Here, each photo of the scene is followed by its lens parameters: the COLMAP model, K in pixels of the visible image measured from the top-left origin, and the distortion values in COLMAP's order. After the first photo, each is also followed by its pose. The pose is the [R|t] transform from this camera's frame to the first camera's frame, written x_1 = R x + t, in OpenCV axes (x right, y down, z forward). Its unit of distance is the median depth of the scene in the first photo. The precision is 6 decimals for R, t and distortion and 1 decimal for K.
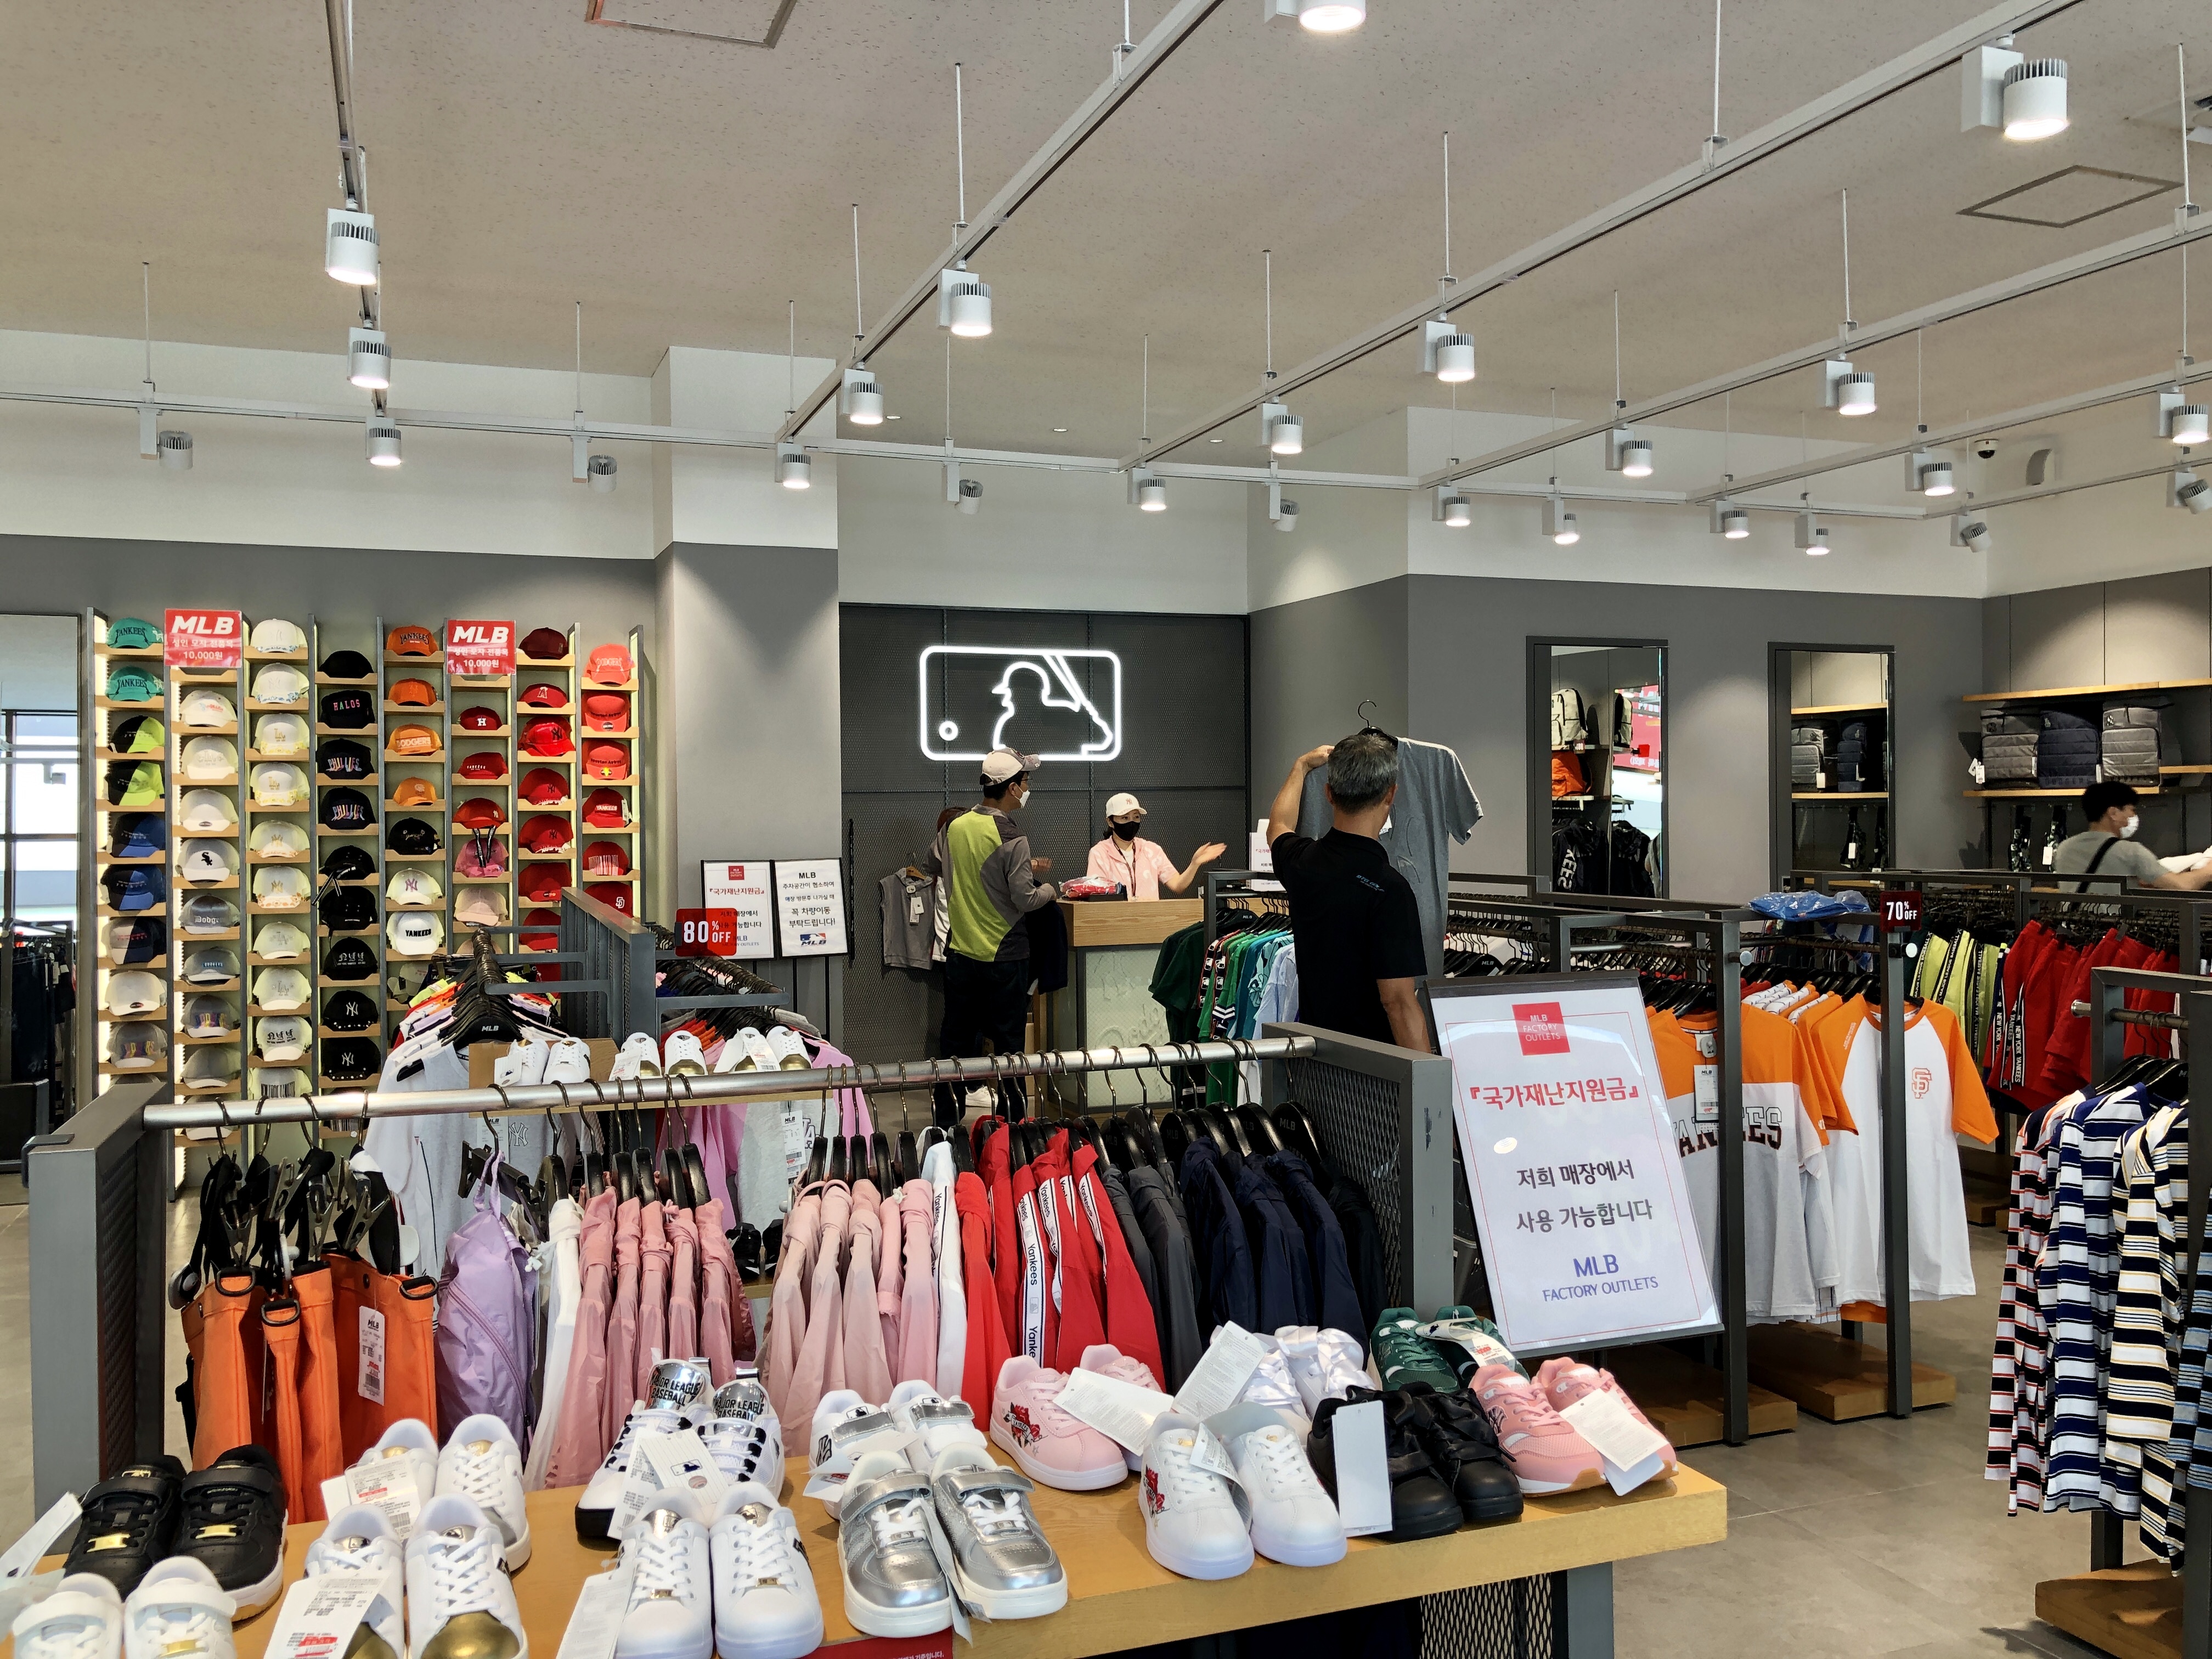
lens RADIAL K [[1814.9, 0, 1107.4], [0, 1814.9, 813.3], [0, 0, 1]] dist [0.002759, 0.000503]
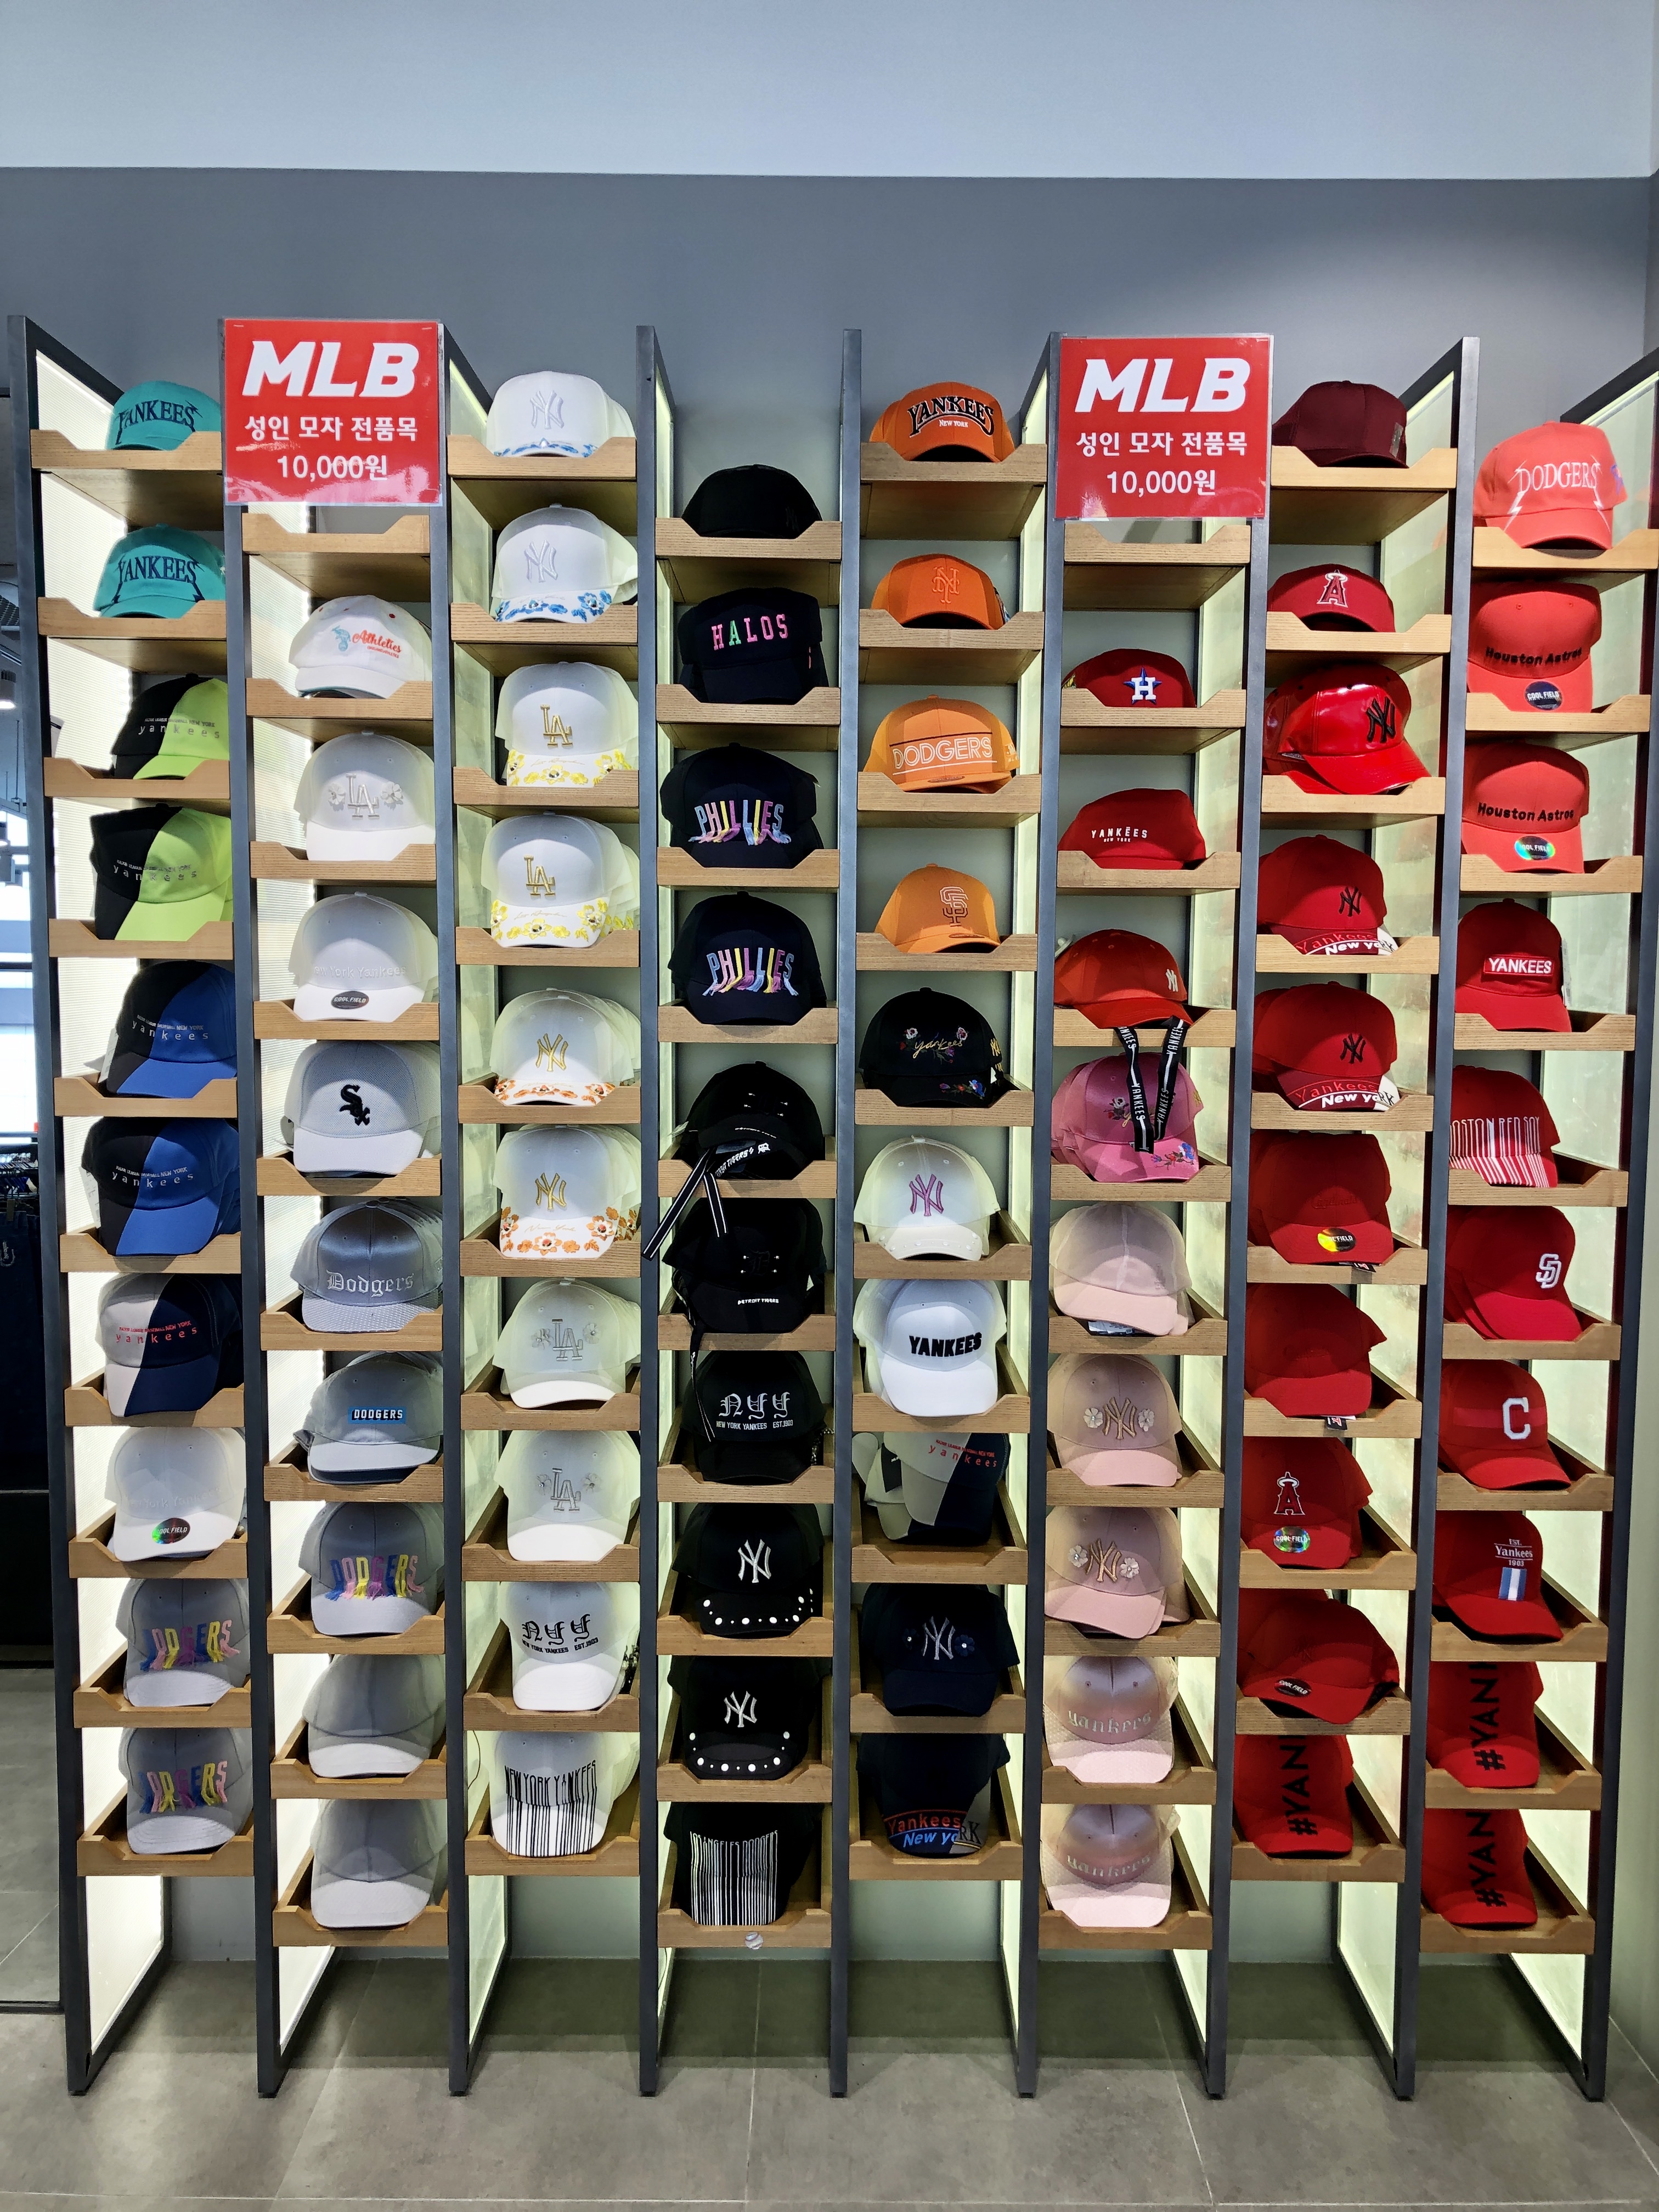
lens RADIAL K [[1792.2, 0, 829.5], [0, 1792.2, 1106.0], [0, 0, 1]] dist [0.090431, -0.107772]
pose [[0.935319, 0.044187, -0.351035, -0.298787], [-0.014729, 0.996173, 0.086151, -0.004420], [0.353498, -0.075408, 0.932391, 0.722325]]
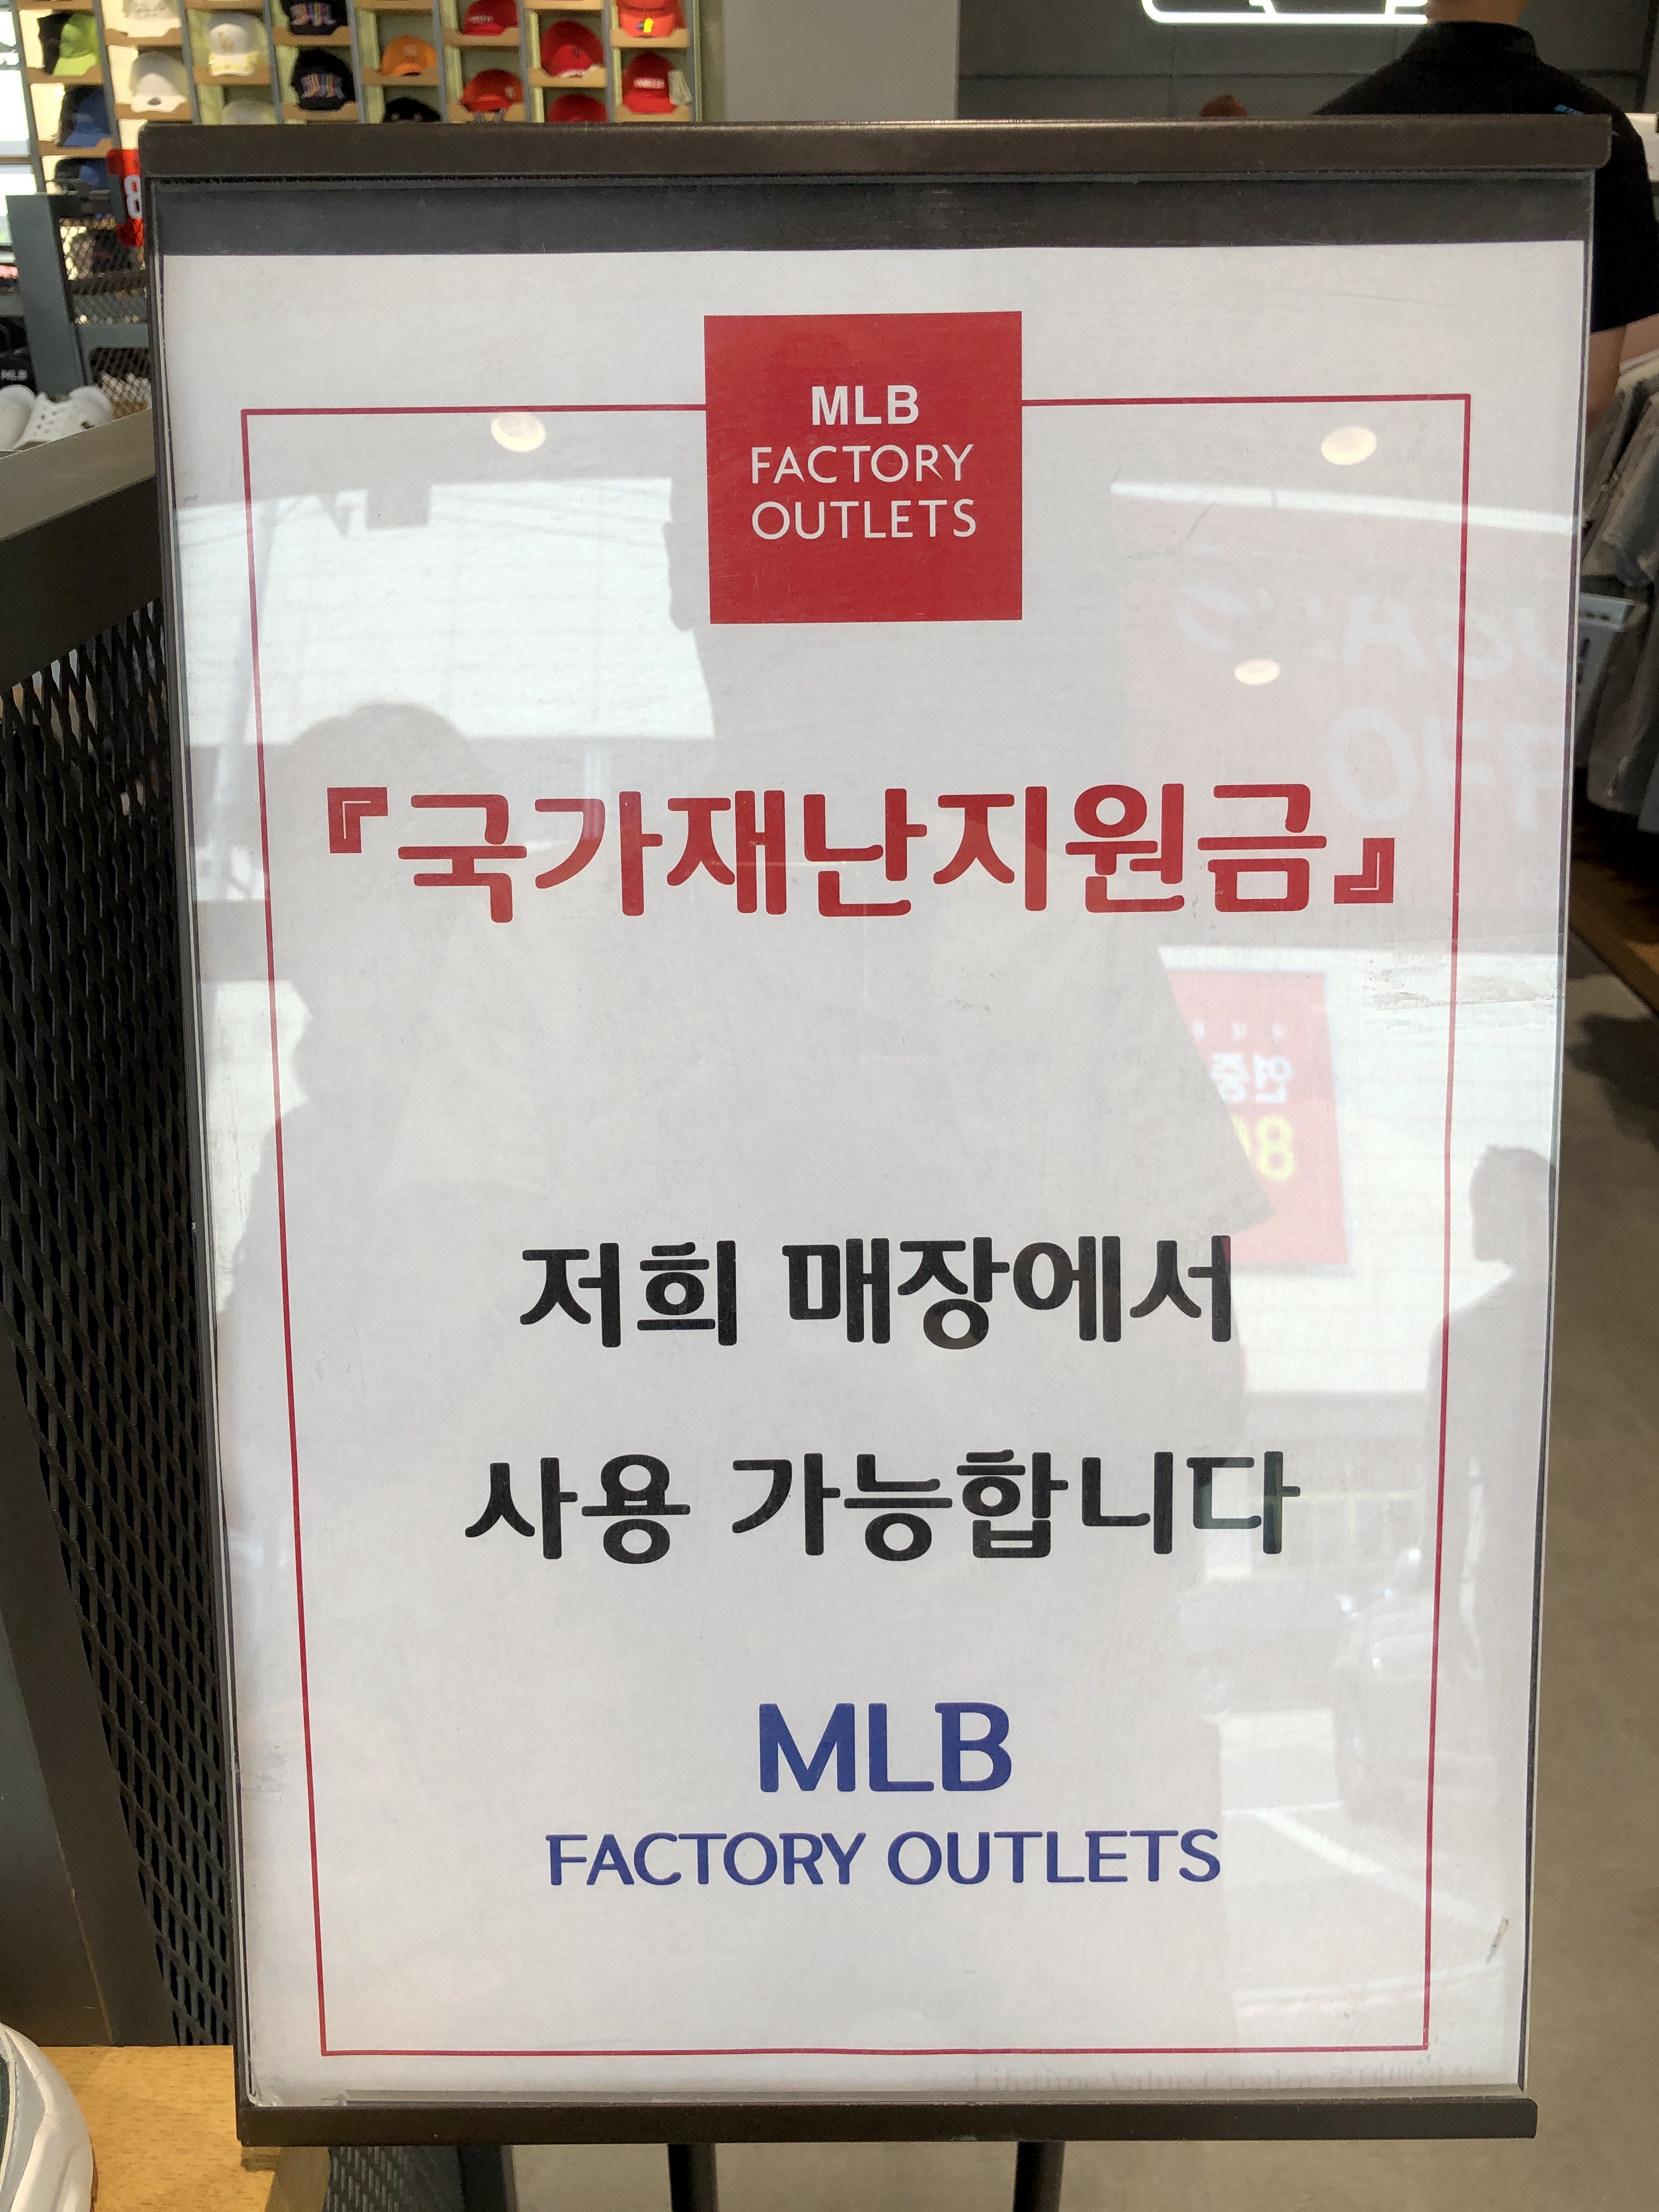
lens RADIAL K [[1792.2, 0, 829.5], [0, 1792.2, 1106.0], [0, 0, 1]] dist [0.090431, -0.107772]
pose [[0.940139, 0.160254, -0.300762, 0.088896], [-0.004505, 0.888306, 0.459230, 0.027710], [0.340761, -0.430385, 0.835853, 0.246403]]
